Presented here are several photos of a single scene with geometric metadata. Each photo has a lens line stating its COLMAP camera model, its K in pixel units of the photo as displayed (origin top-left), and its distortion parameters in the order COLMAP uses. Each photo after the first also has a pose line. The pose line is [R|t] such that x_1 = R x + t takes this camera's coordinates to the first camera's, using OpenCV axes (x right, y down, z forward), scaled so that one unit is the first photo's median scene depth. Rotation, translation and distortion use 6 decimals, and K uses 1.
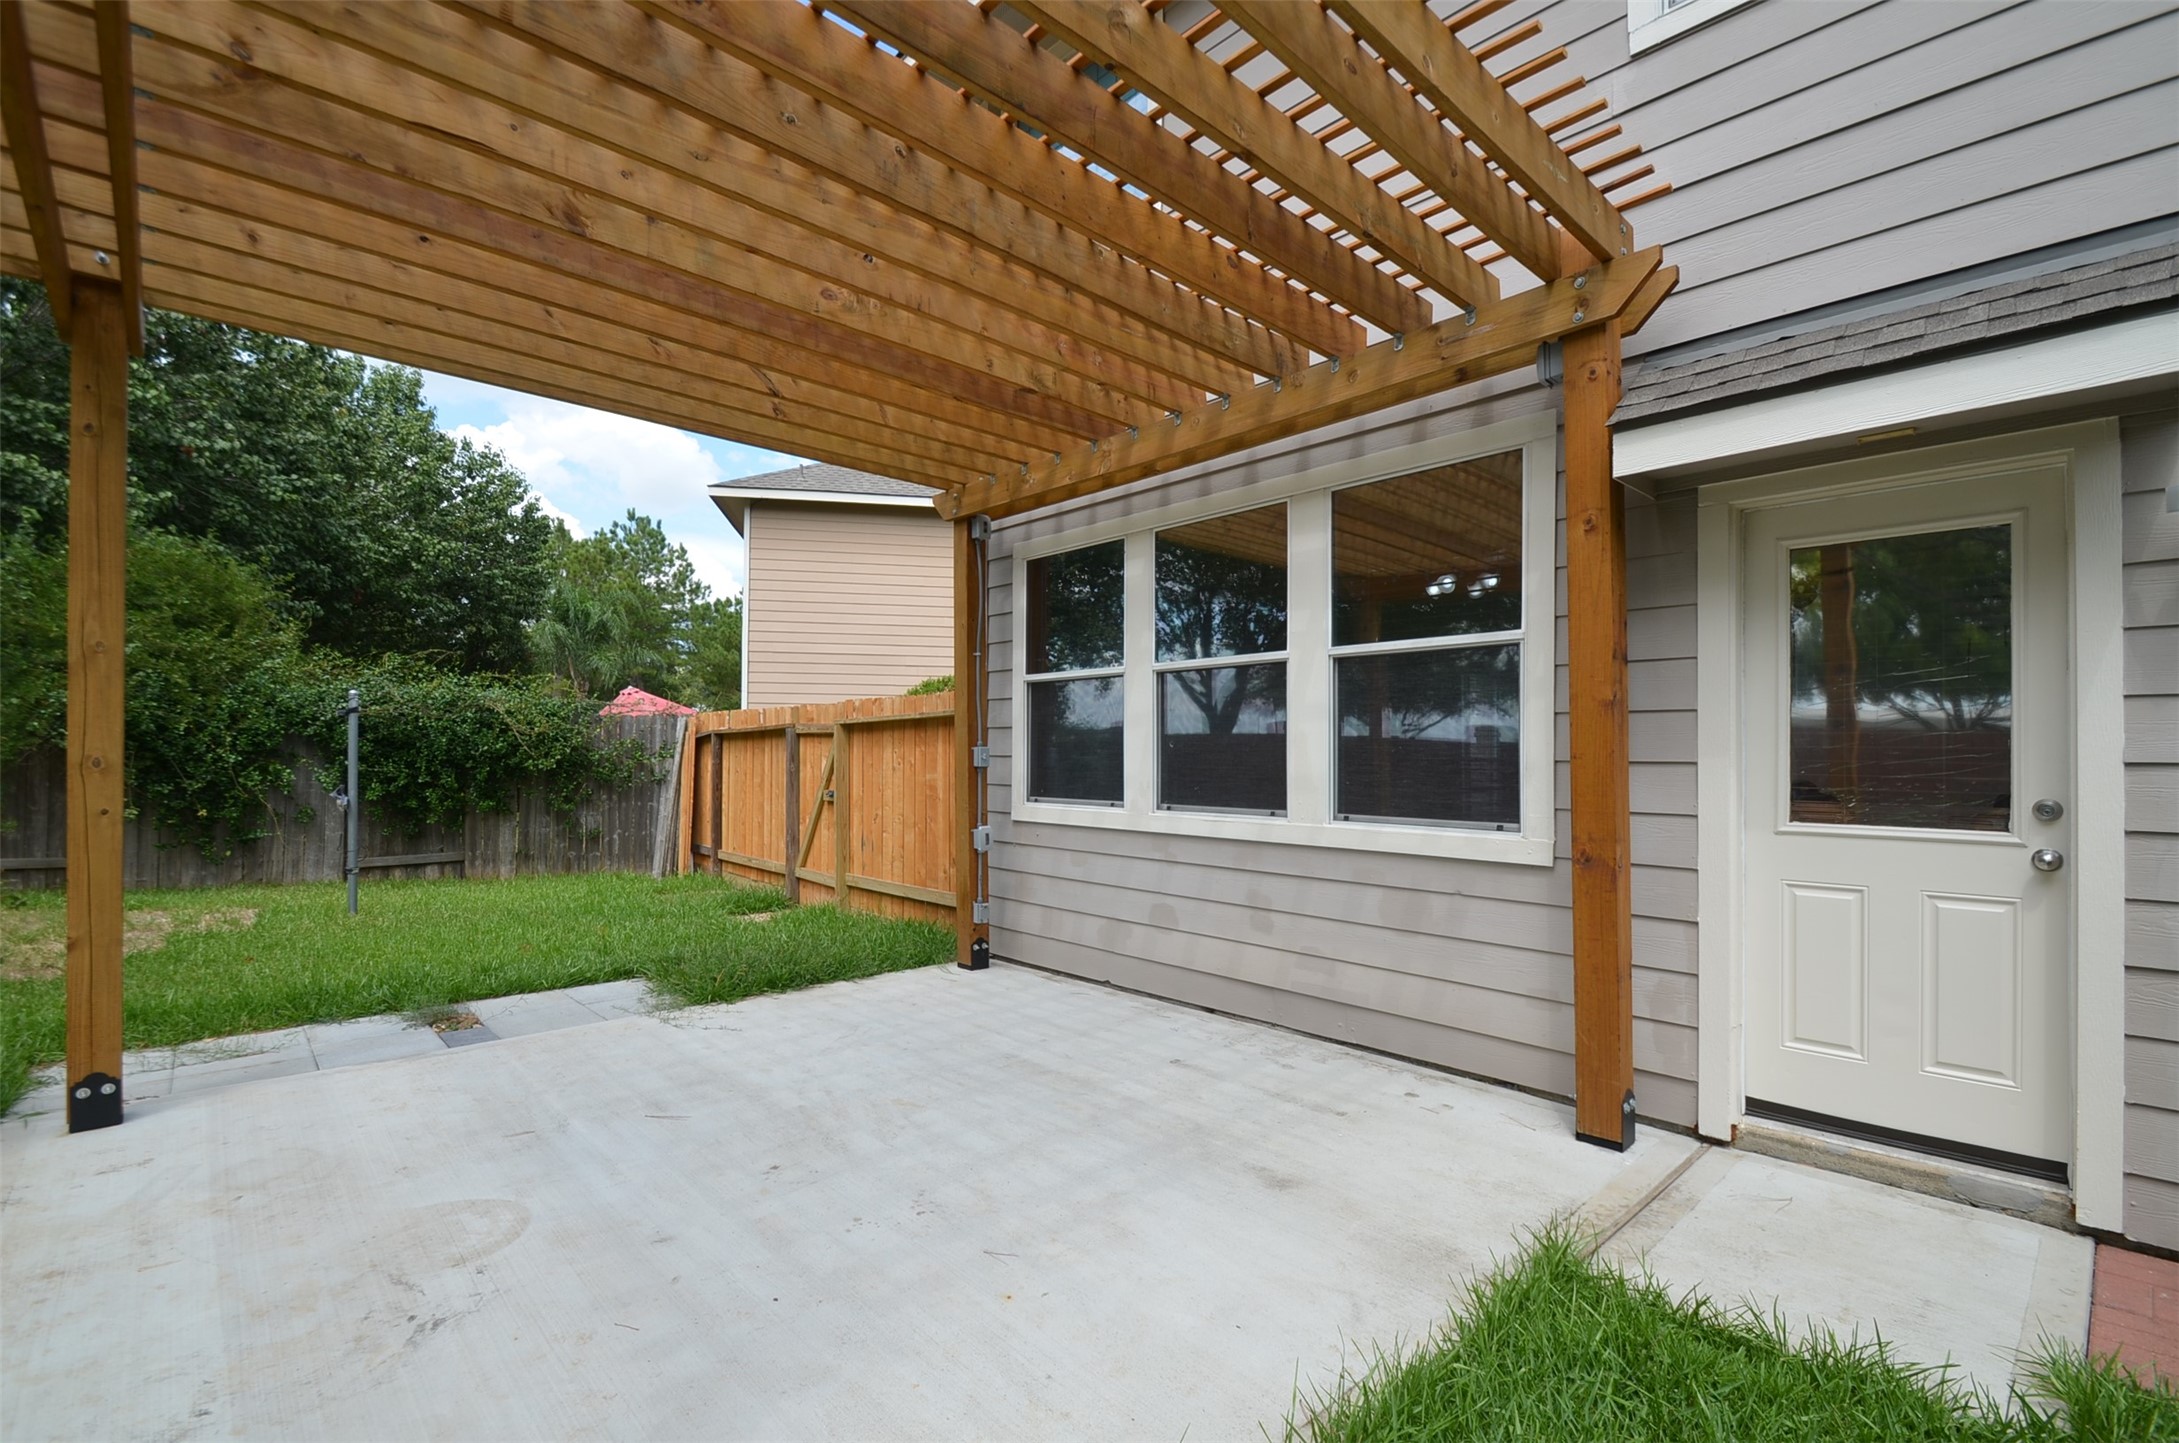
lens RADIAL K [[956.5, 0, 1085.9], [0, 956.5, 748.1], [0, 0, 1]] dist [0.015002, -0.017662]
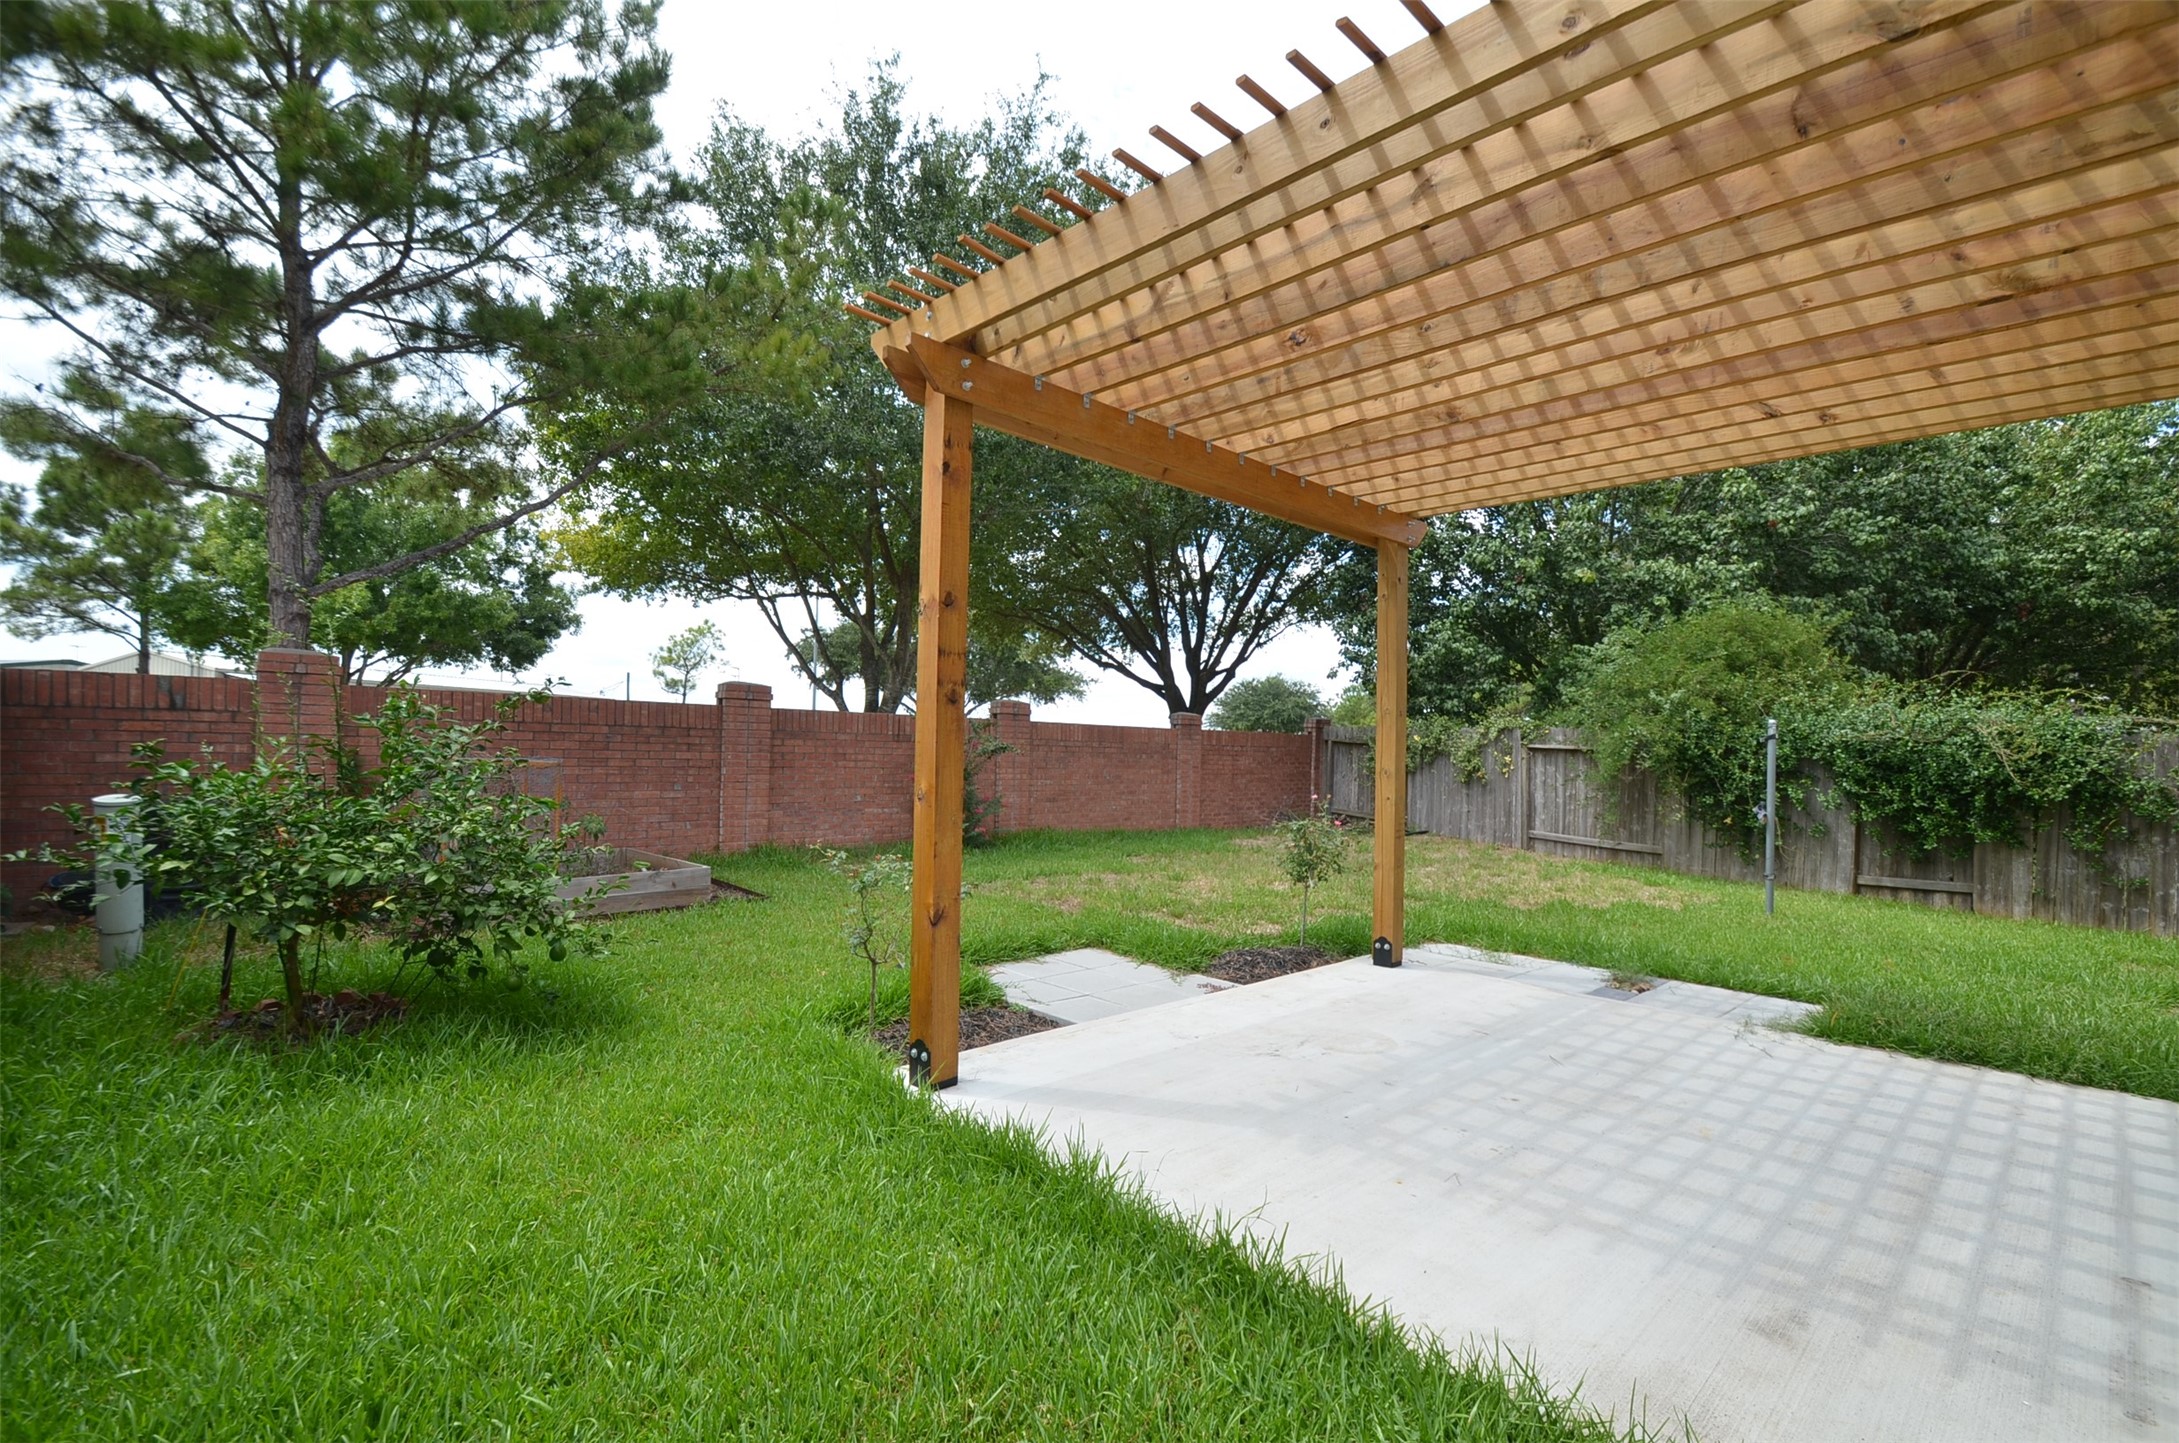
lens RADIAL K [[956.5, 0, 1085.9], [0, 956.5, 748.1], [0, 0, 1]] dist [0.015002, -0.017662]
pose [[0.019916, -0.008459, -0.999766, 0.563734], [-0.016190, 0.999830, -0.008782, -0.004927], [0.999671, 0.016361, 0.019775, 0.239454]]
